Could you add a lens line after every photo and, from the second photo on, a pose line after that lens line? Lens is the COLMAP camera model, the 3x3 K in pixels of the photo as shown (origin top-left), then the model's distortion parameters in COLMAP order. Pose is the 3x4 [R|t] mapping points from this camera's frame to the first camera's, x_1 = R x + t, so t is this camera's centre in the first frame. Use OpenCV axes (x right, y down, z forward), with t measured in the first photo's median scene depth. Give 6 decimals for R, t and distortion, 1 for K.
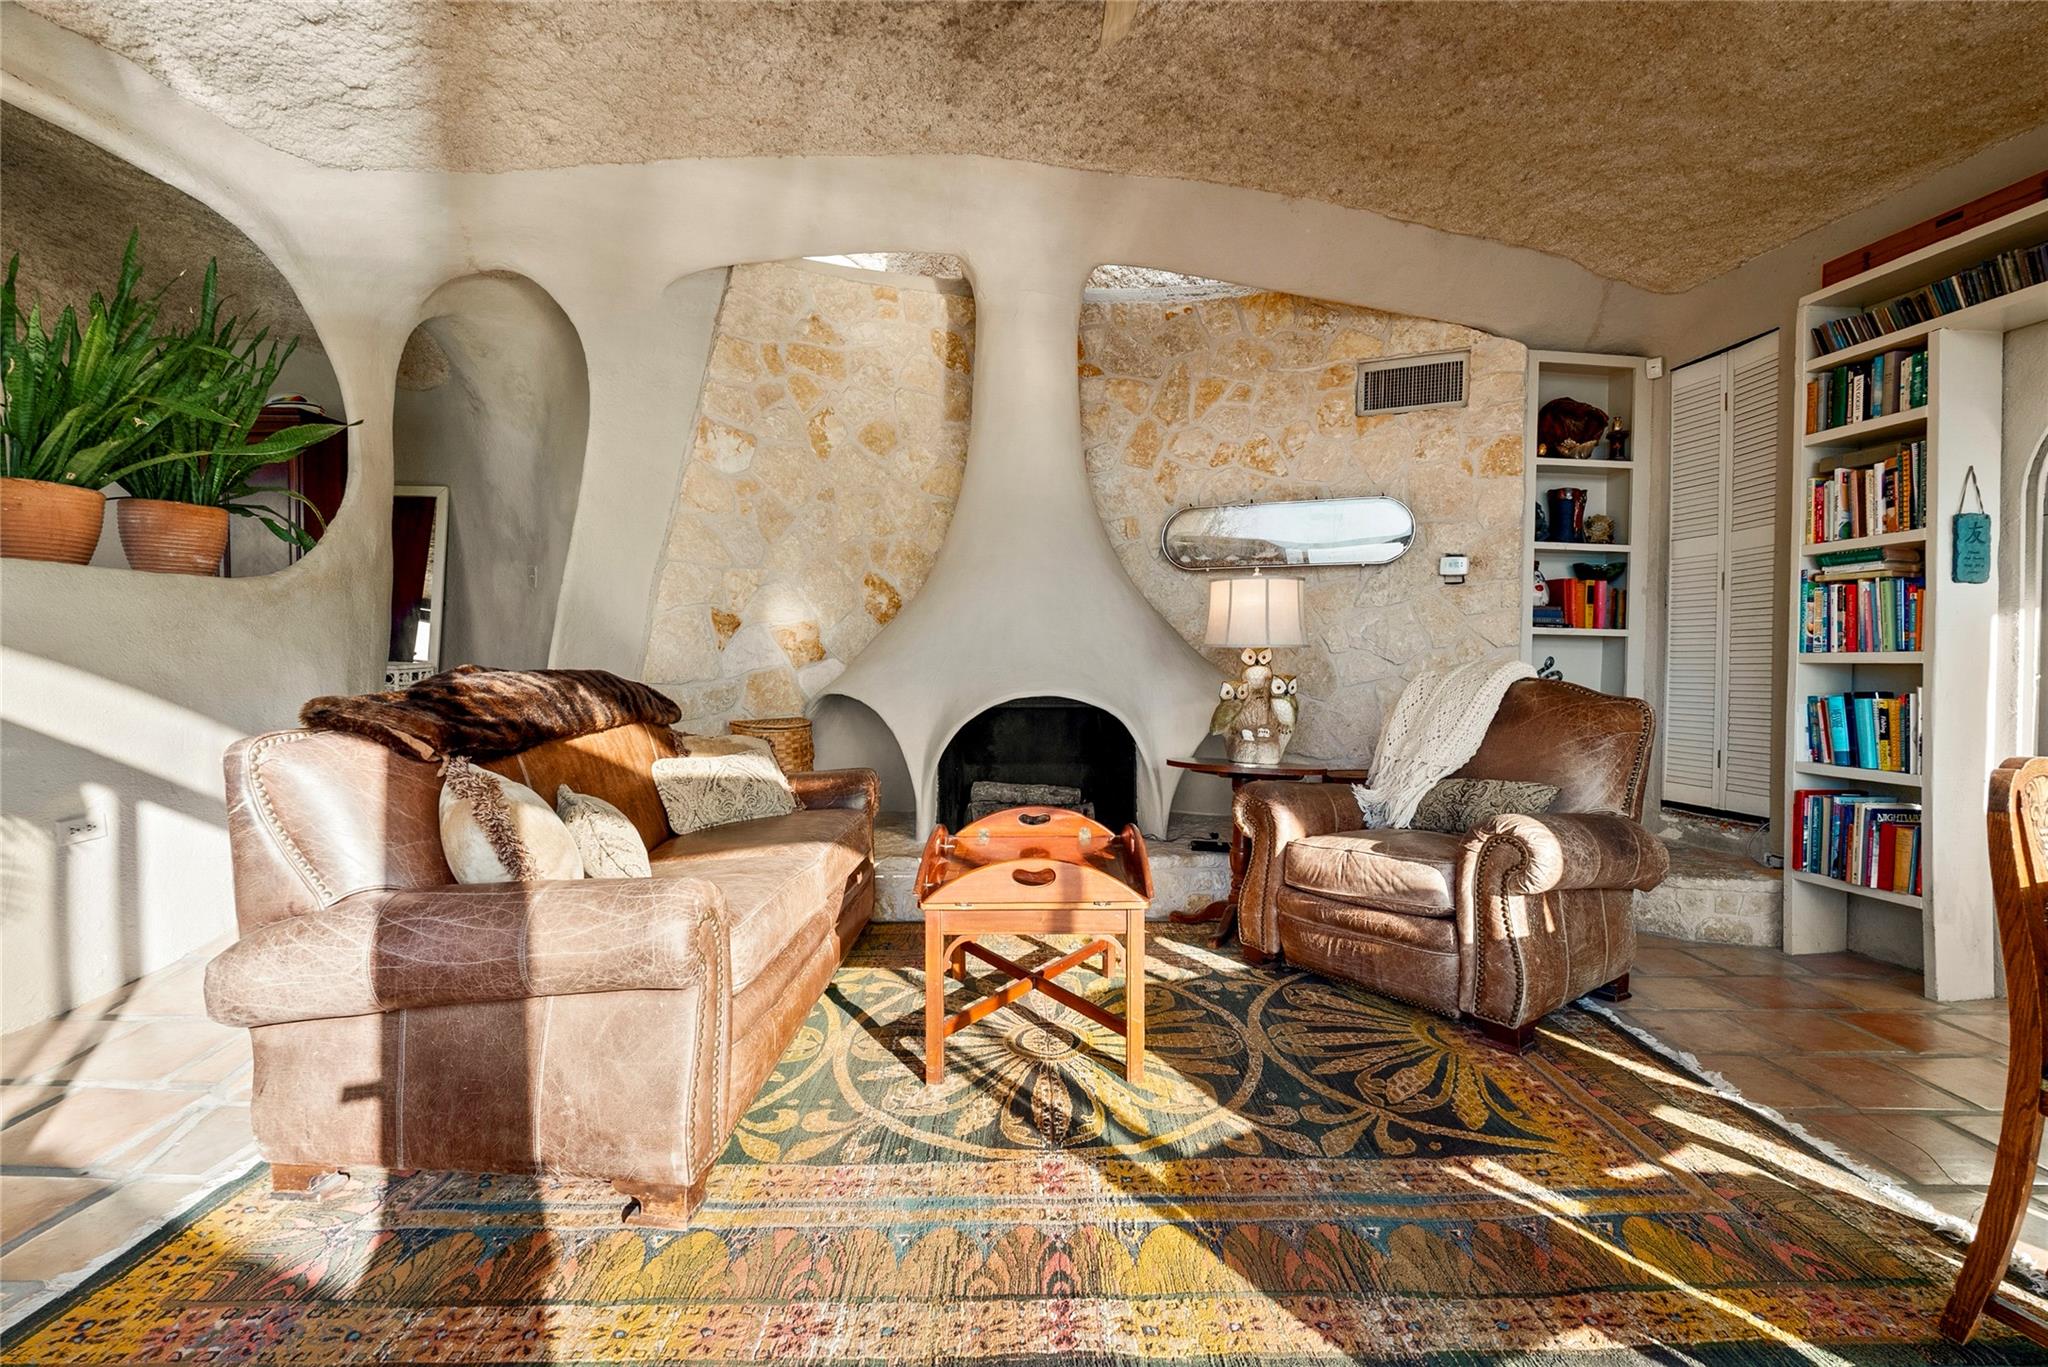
lens RADIAL K [[888.8, 0, 1029.7], [0, 888.8, 677.2], [0, 0, 1]] dist [-0.009133, 0.001392]
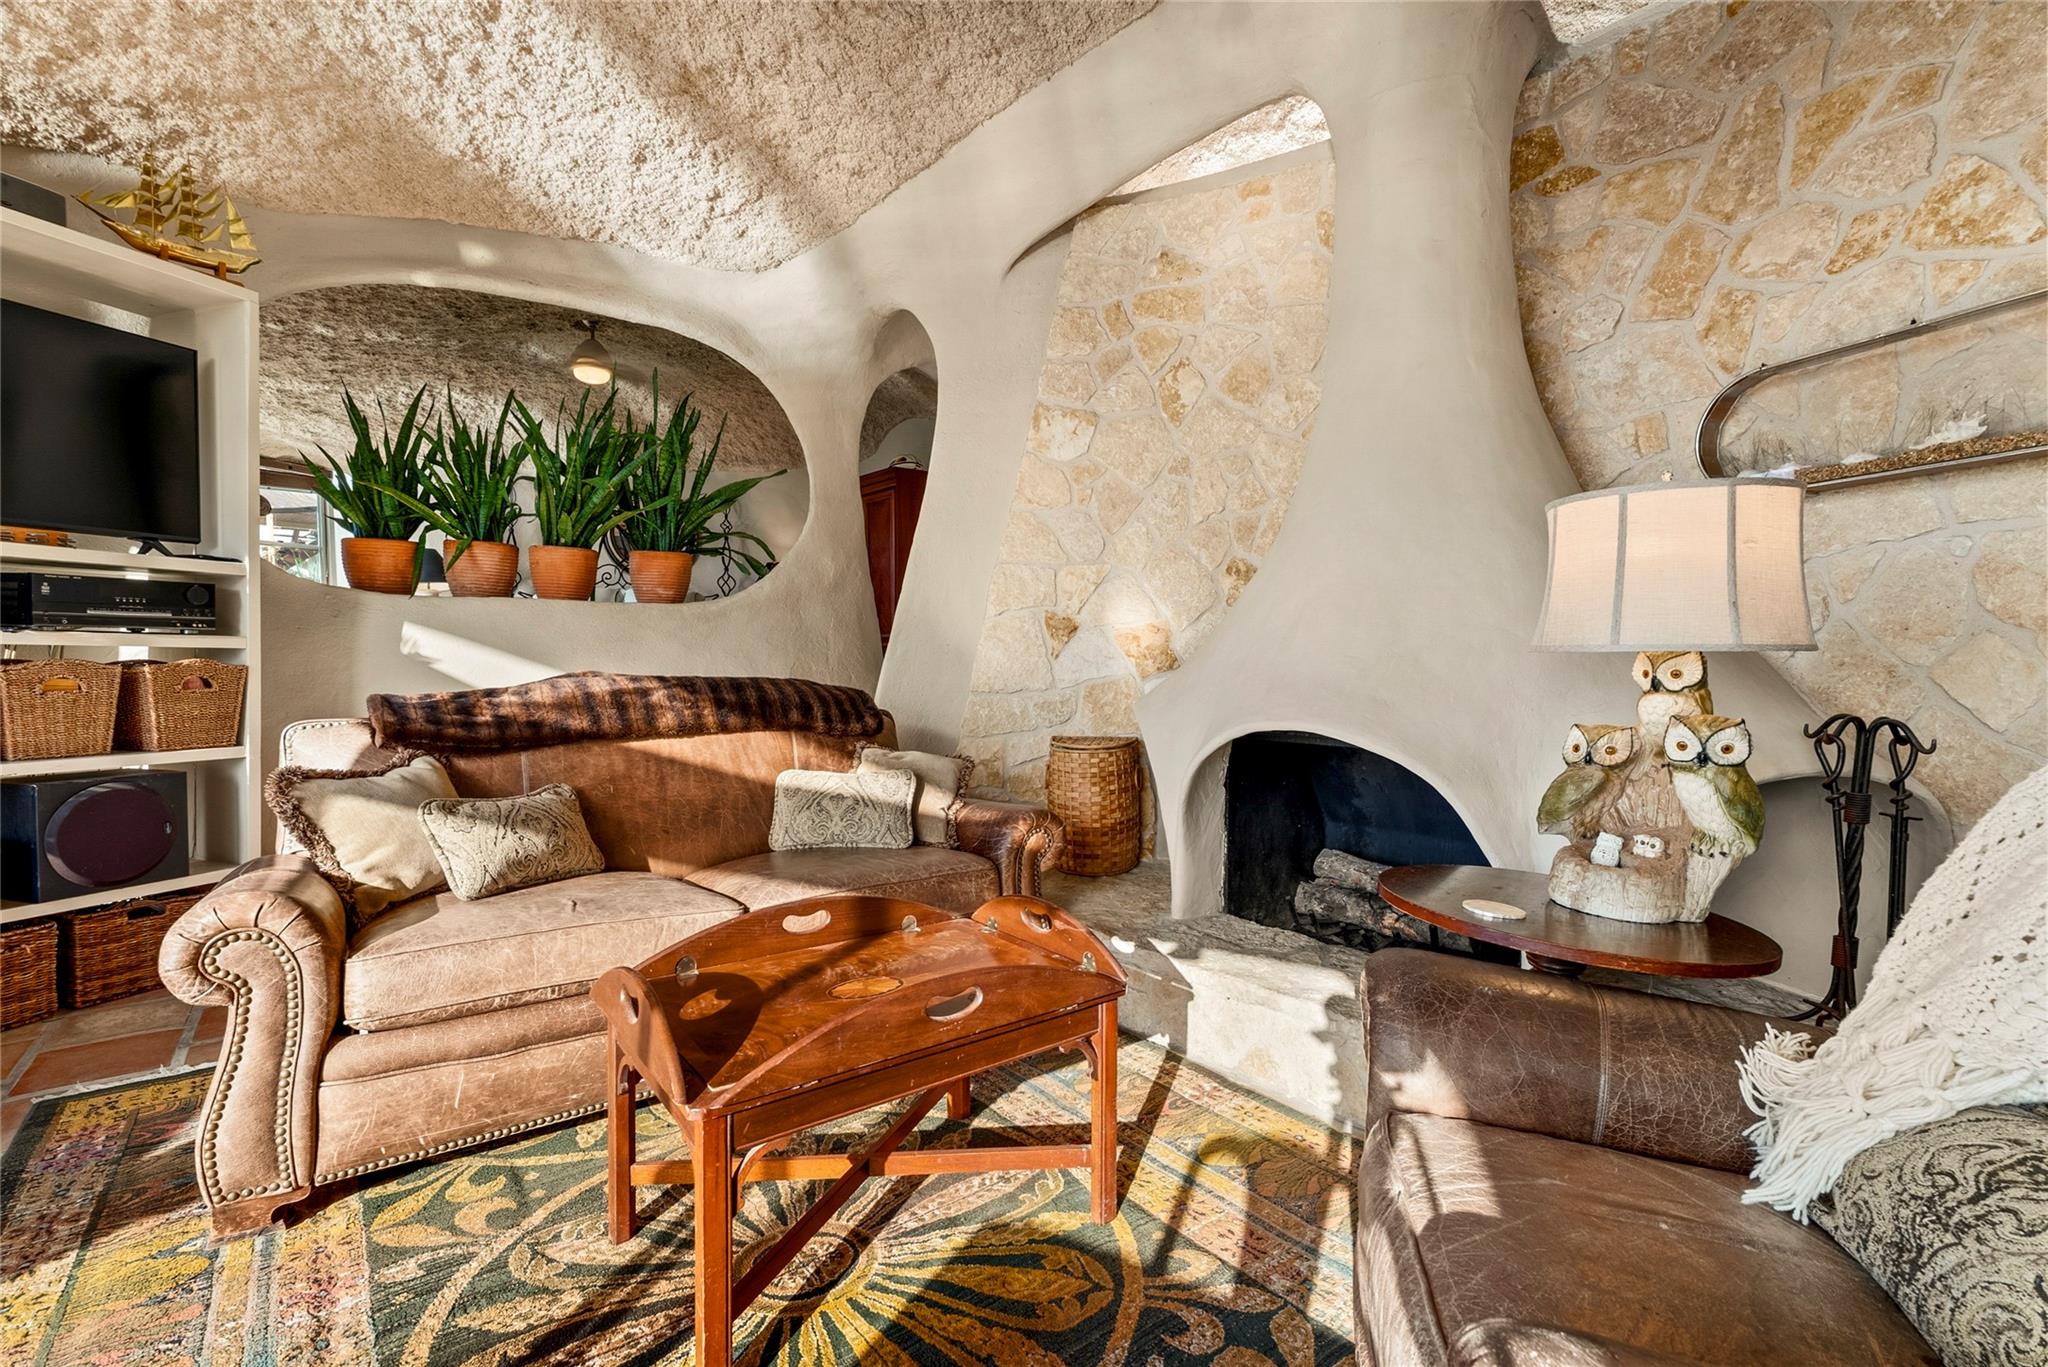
lens RADIAL K [[888.8, 0, 1021.2], [0, 888.8, 687.8], [0, 0, 1]] dist [-0.009133, 0.001392]
pose [[0.625389, 0.026654, -0.779858, 0.398025], [-0.024075, 0.999600, 0.014858, -0.014087], [0.779942, 0.009483, 0.625780, 0.470781]]
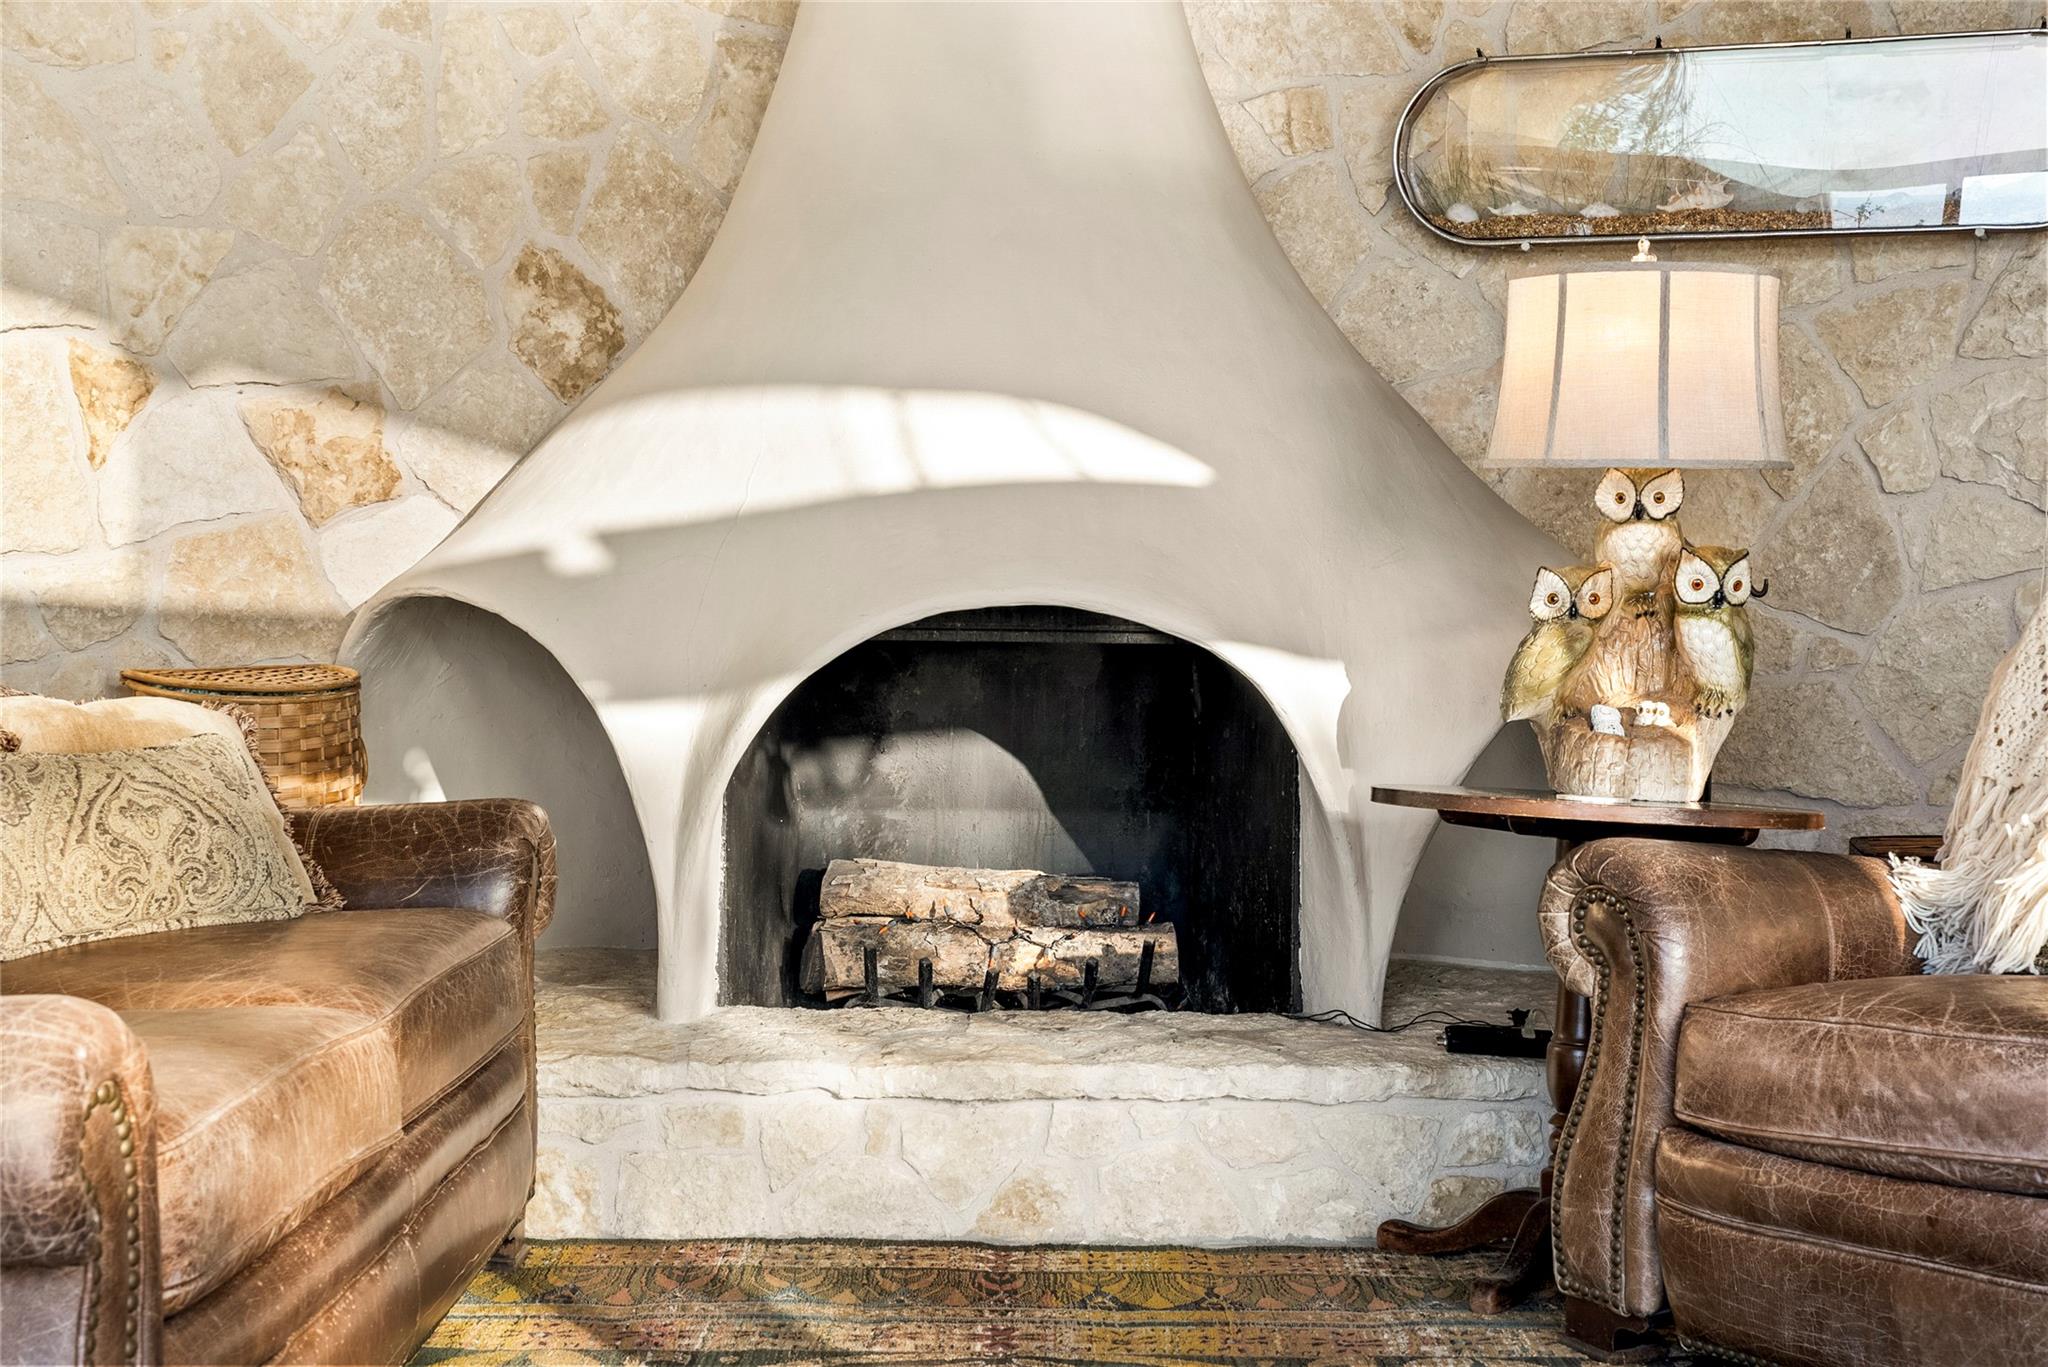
lens RADIAL K [[2868.9, 0, 1023.5], [0, 2868.9, 677.2], [0, 0, 1]] dist [0.040453, 0.000000]
pose [[0.999889, 0.011168, -0.009872, 0.026557], [-0.010900, 0.999582, 0.026786, 0.020245], [0.010167, -0.026675, 0.999592, -0.128011]]
